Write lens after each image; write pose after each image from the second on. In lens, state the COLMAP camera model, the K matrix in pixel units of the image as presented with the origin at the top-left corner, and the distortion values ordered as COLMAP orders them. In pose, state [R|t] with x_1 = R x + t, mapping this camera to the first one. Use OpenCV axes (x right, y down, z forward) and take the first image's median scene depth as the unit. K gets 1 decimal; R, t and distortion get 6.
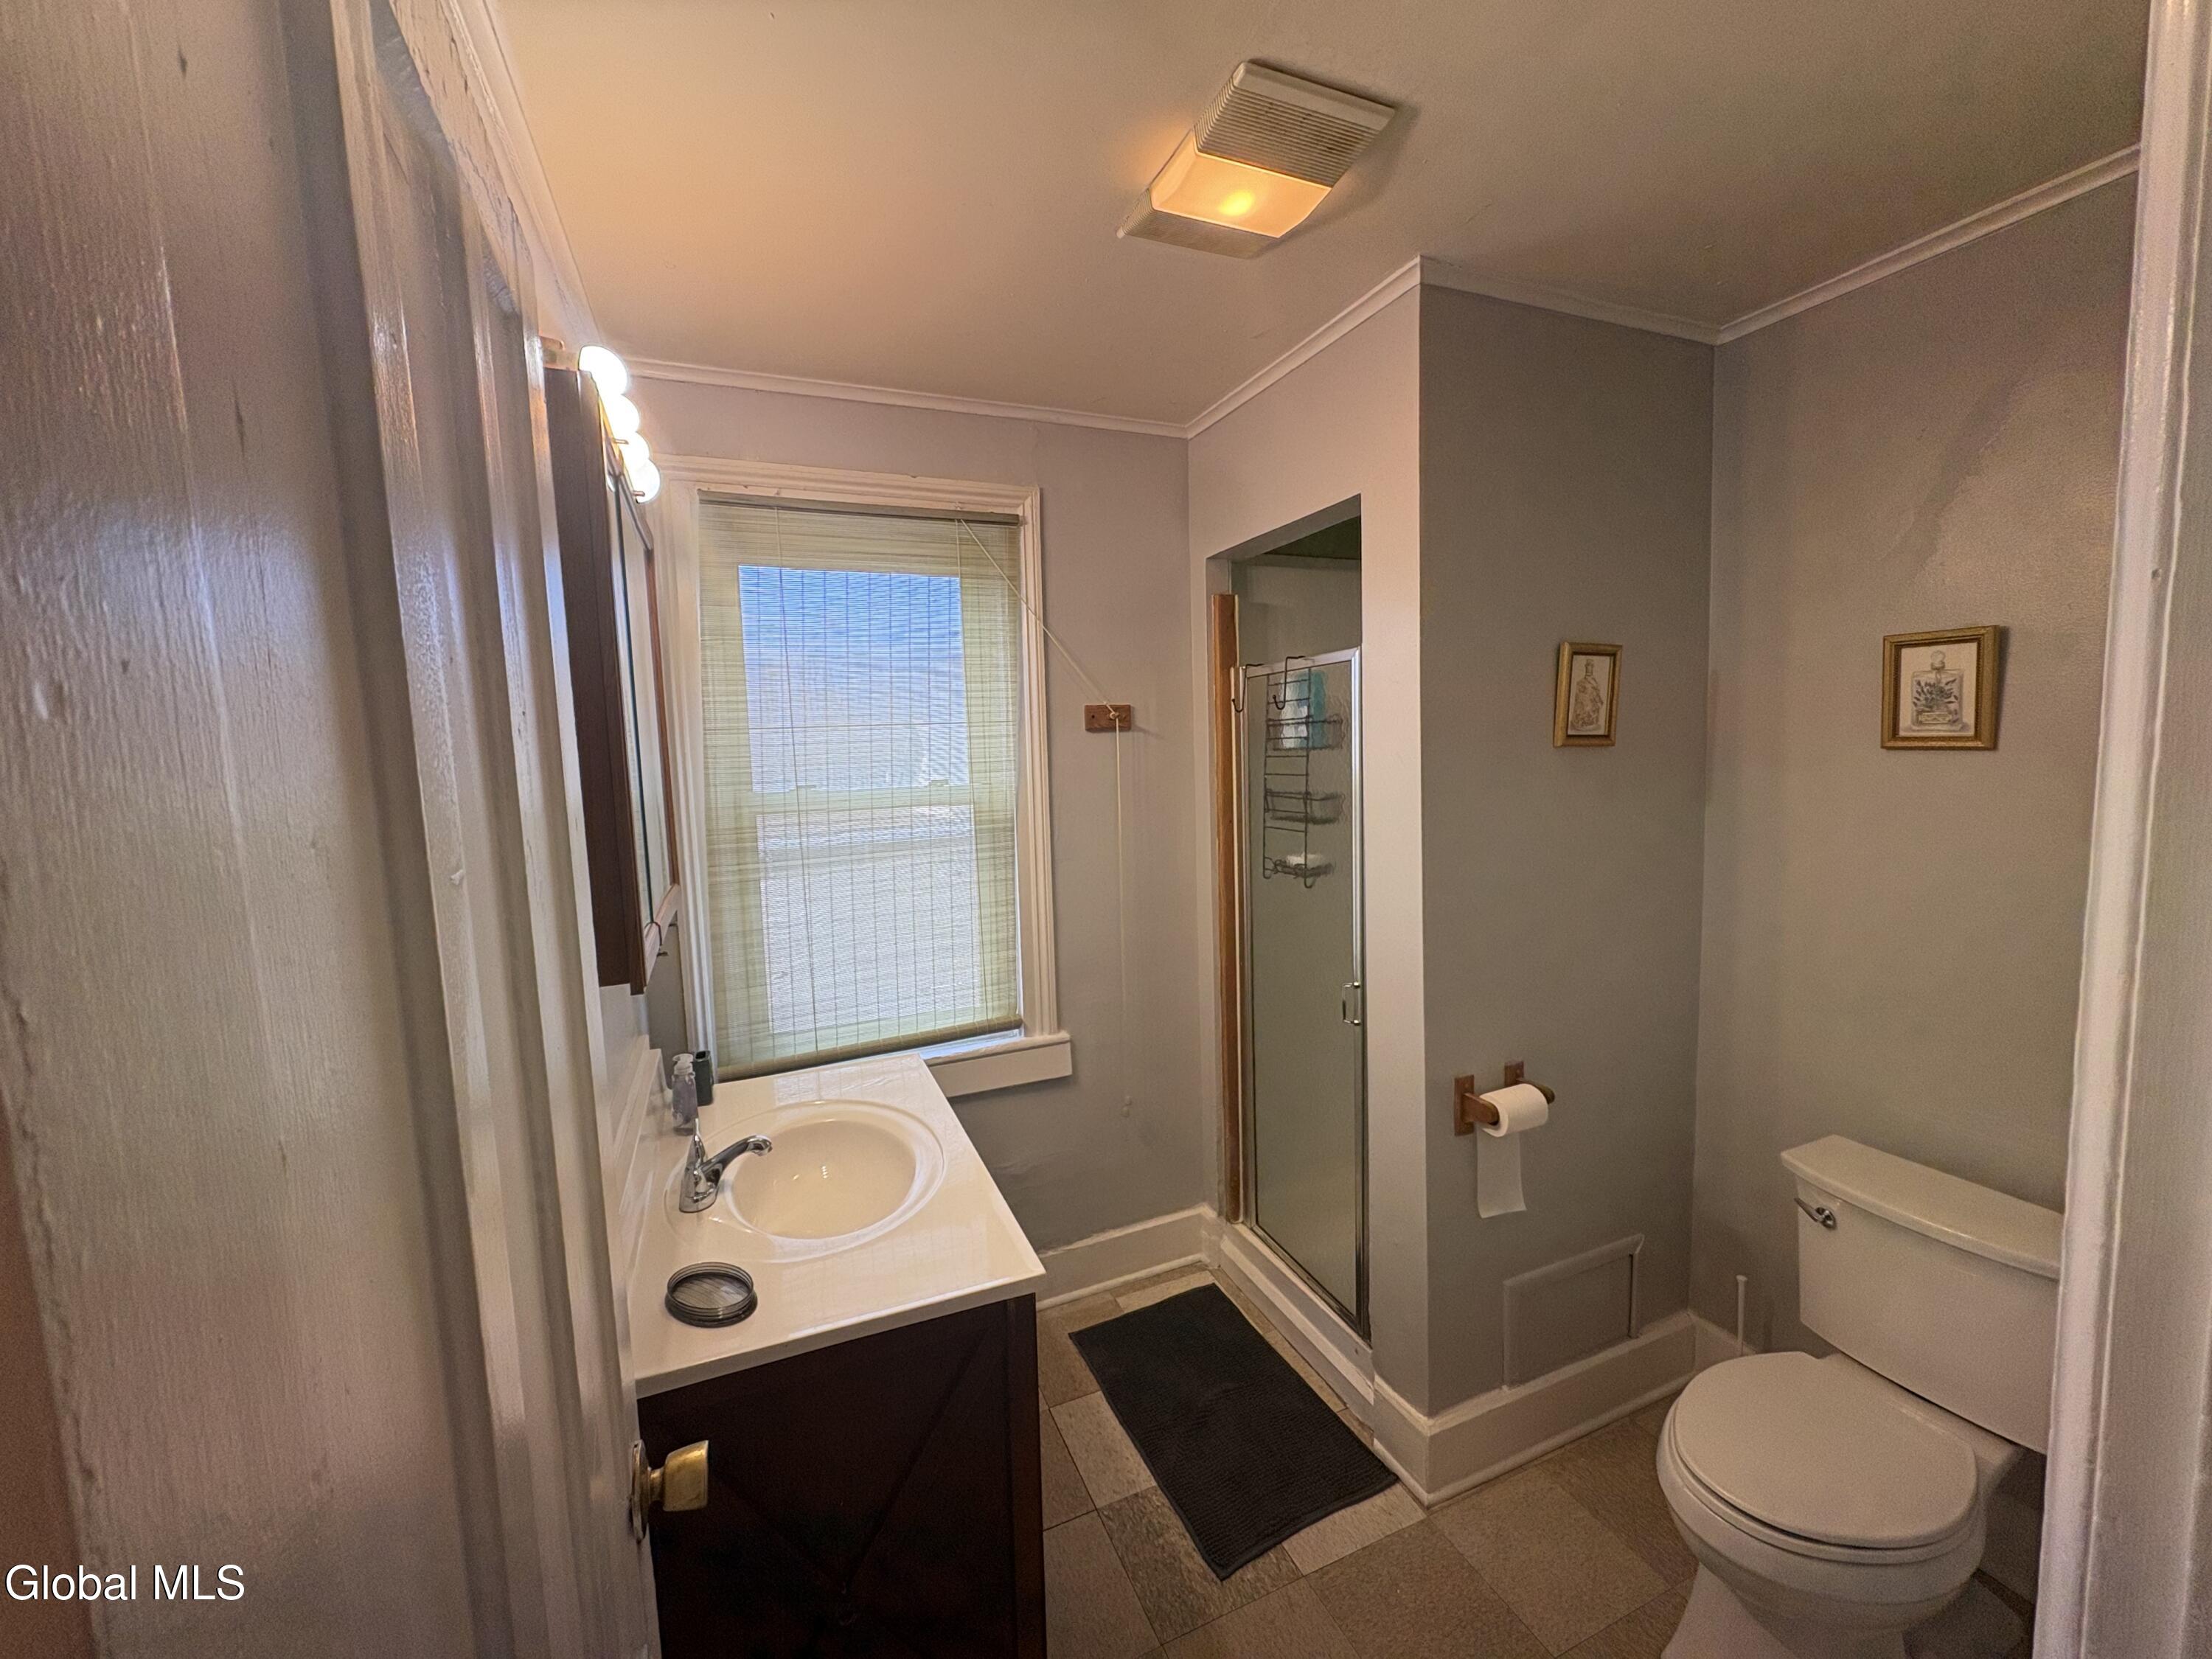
lens RADIAL K [[878.3, 0, 1104.6], [0, 878.3, 830.6], [0, 0, 1]] dist [-0.002949, 0.001358]
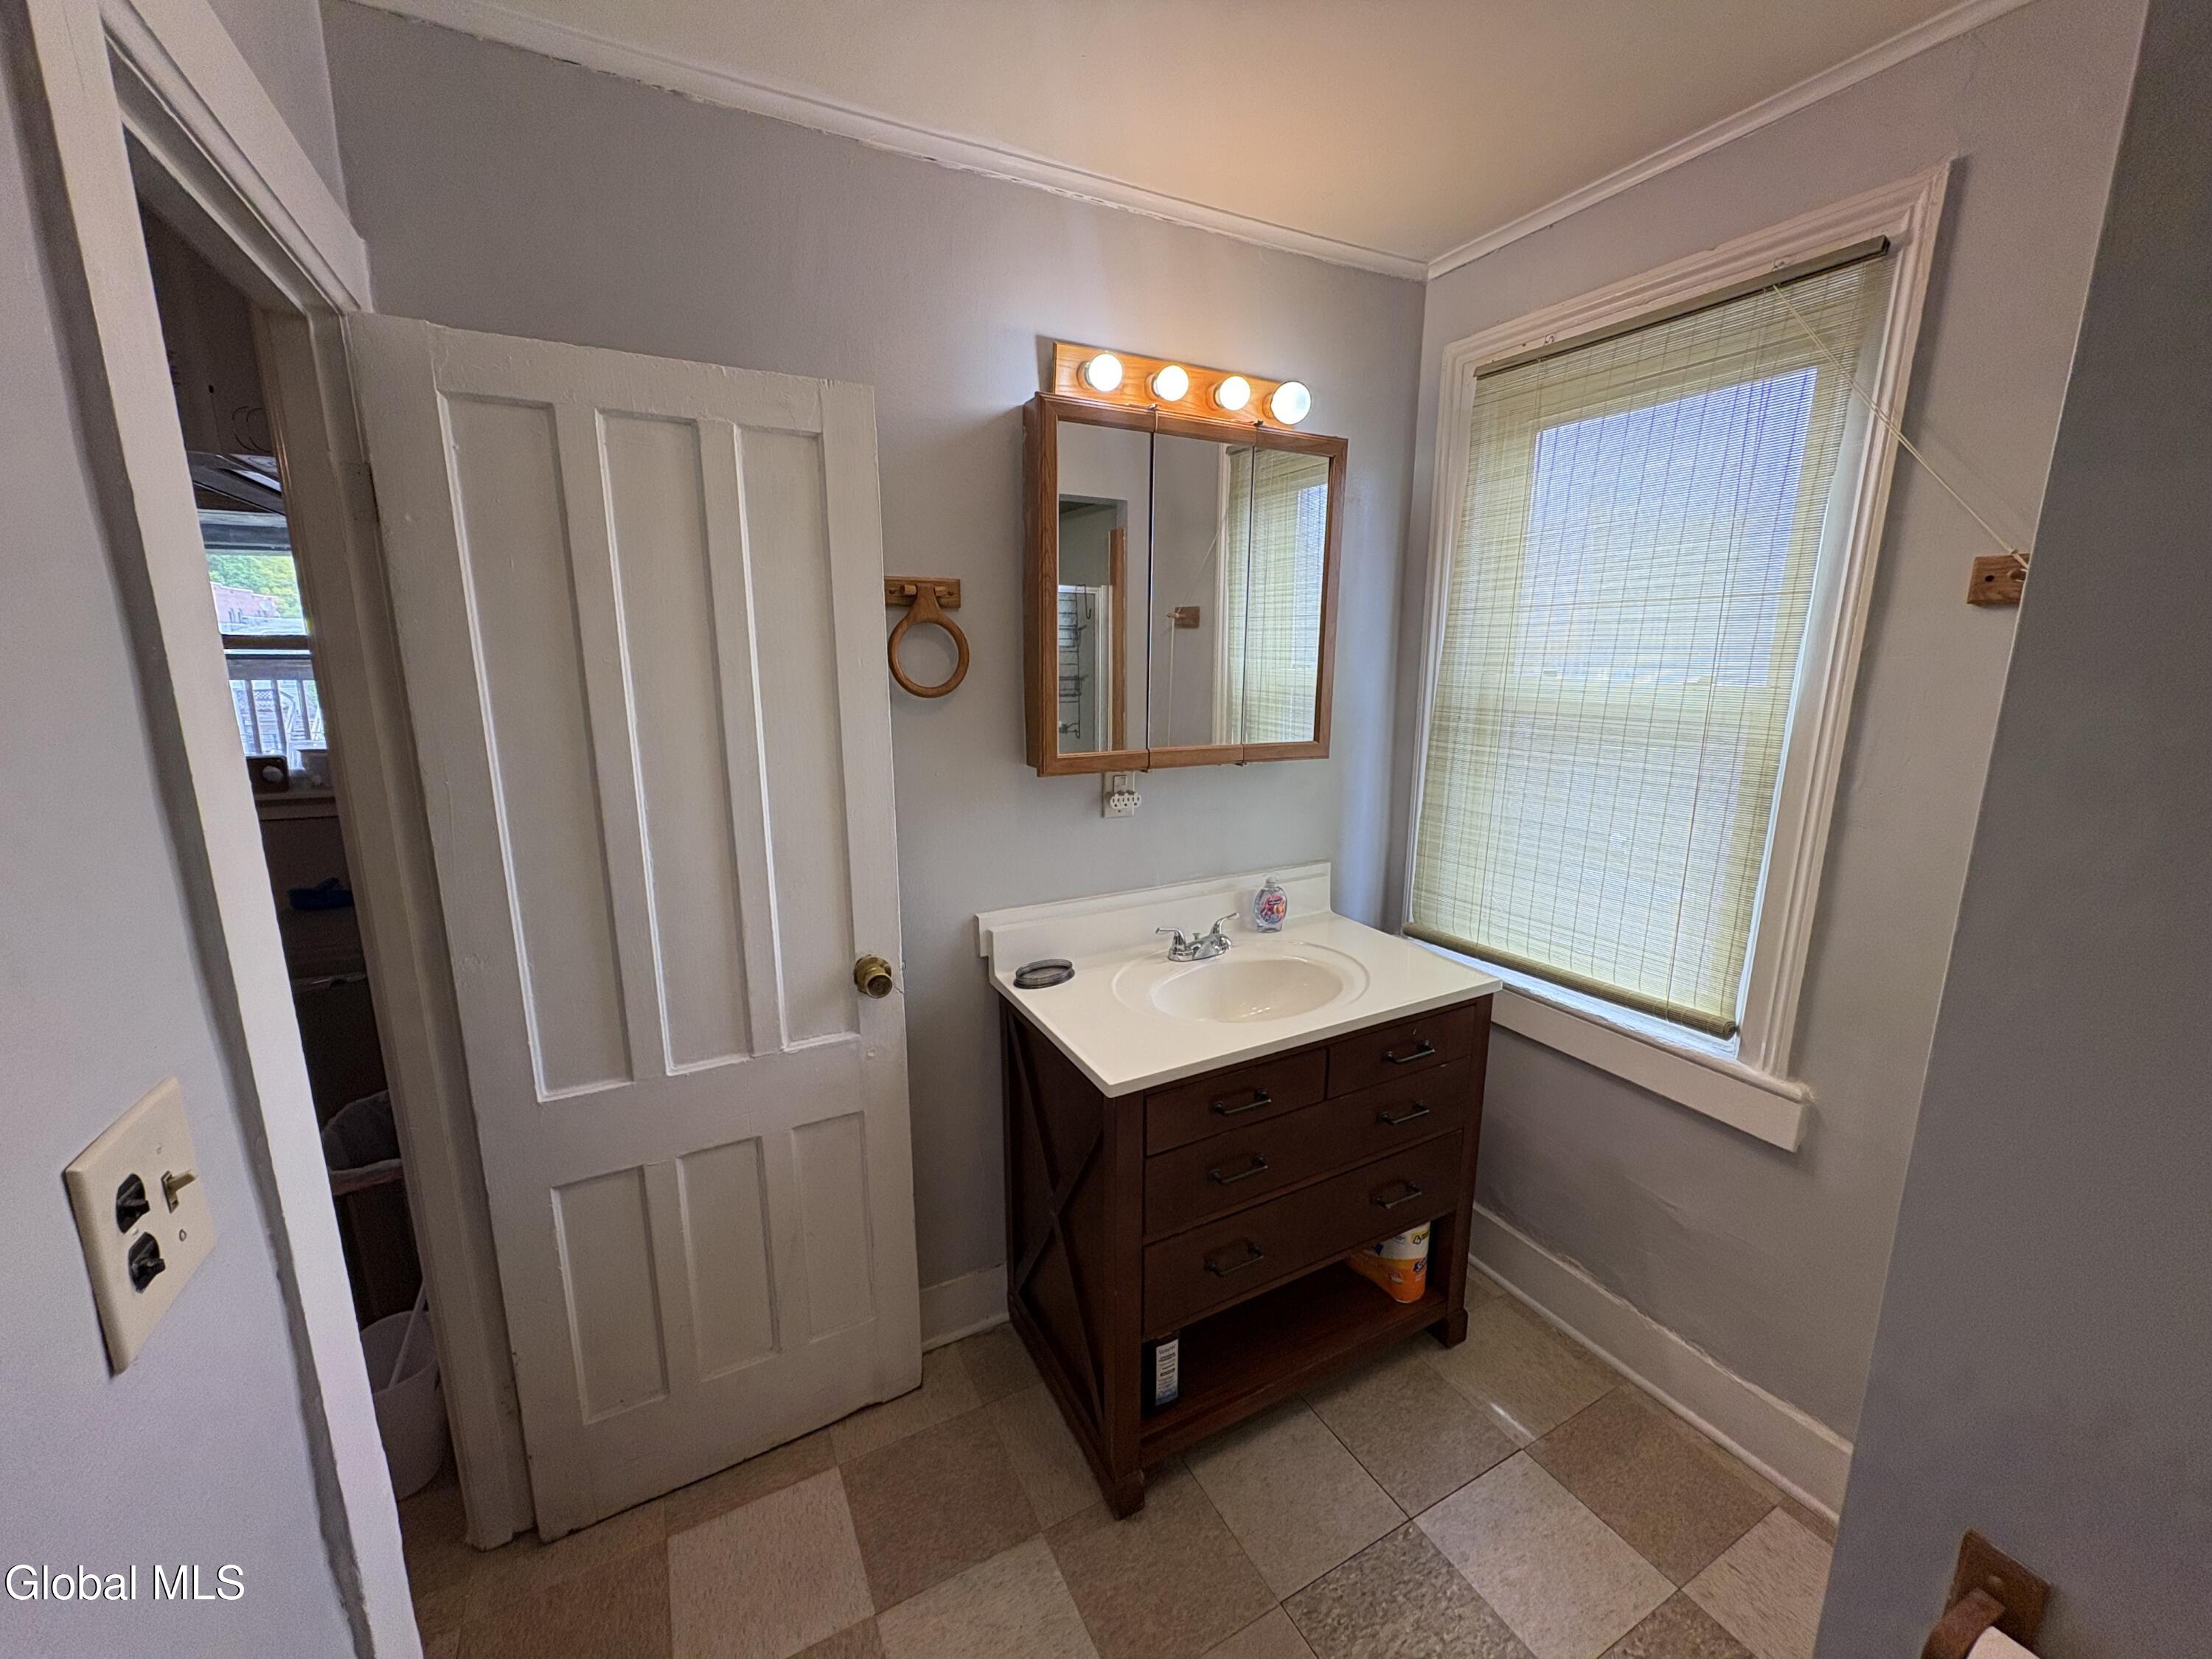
lens RADIAL K [[878.3, 0, 1093.2], [0, 878.3, 830.7], [0, 0, 1]] dist [-0.002949, 0.001358]
pose [[0.084674, 0.237127, -0.967782, 0.522317], [-0.101737, 0.968251, 0.228341, -0.049026], [0.991201, 0.079125, 0.106110, 0.431360]]
